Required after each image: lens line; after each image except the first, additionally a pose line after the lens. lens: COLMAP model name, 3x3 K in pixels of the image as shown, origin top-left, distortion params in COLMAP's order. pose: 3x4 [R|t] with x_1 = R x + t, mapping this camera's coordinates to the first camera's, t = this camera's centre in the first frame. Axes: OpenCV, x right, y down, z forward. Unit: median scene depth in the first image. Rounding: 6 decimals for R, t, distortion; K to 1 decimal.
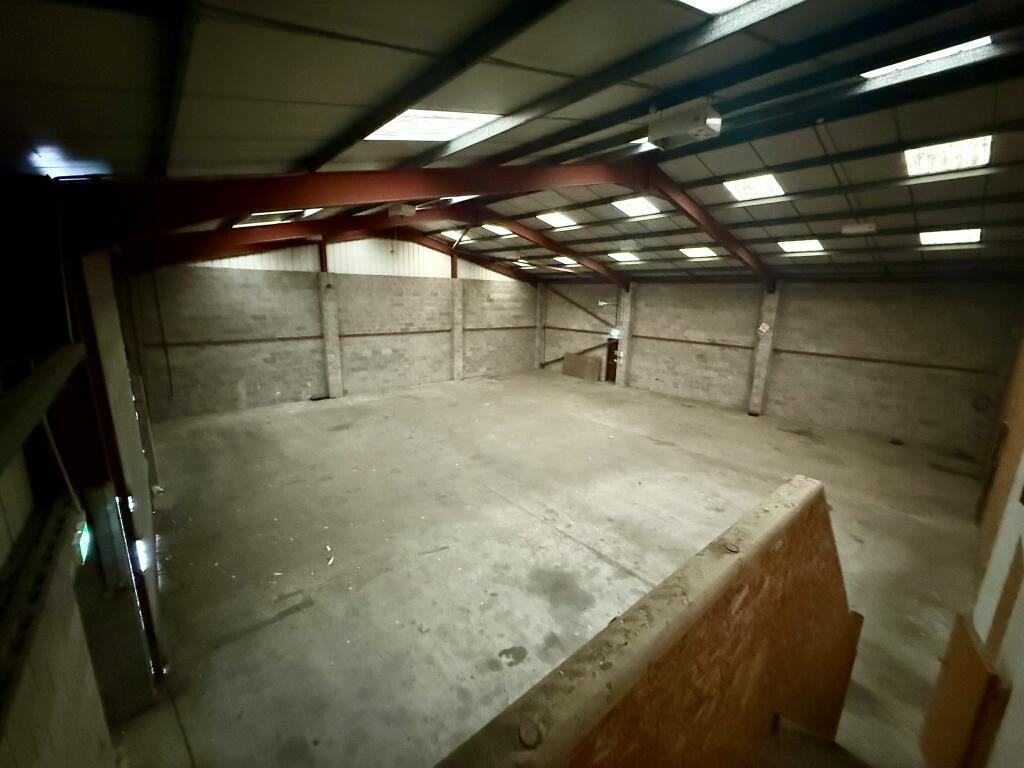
lens RADIAL K [[410.6, 0, 502.8], [0, 410.6, 388.0], [0, 0, 1]] dist [0.000182, -0.000289]
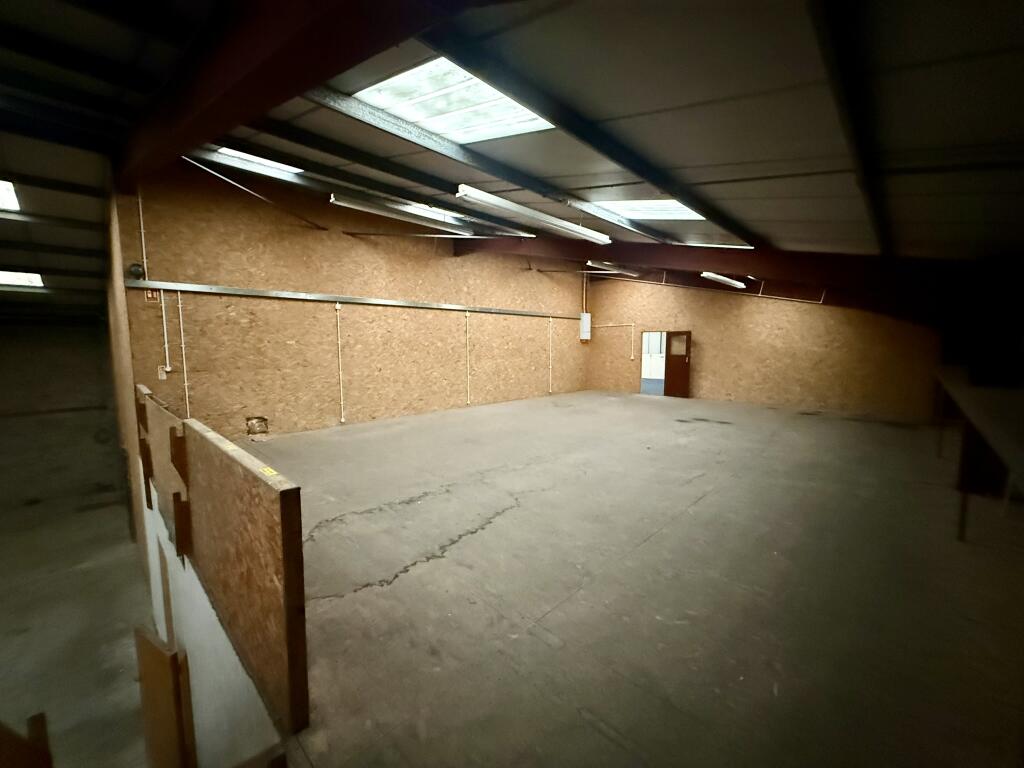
lens RADIAL K [[410.6, 0, 514.9], [0, 410.6, 389.5], [0, 0, 1]] dist [0.000182, -0.000289]
pose [[-0.099964, -0.126898, 0.986866, -0.566132], [0.221860, 0.964020, 0.146434, -0.168528], [-0.969941, 0.233584, -0.068214, 0.660538]]
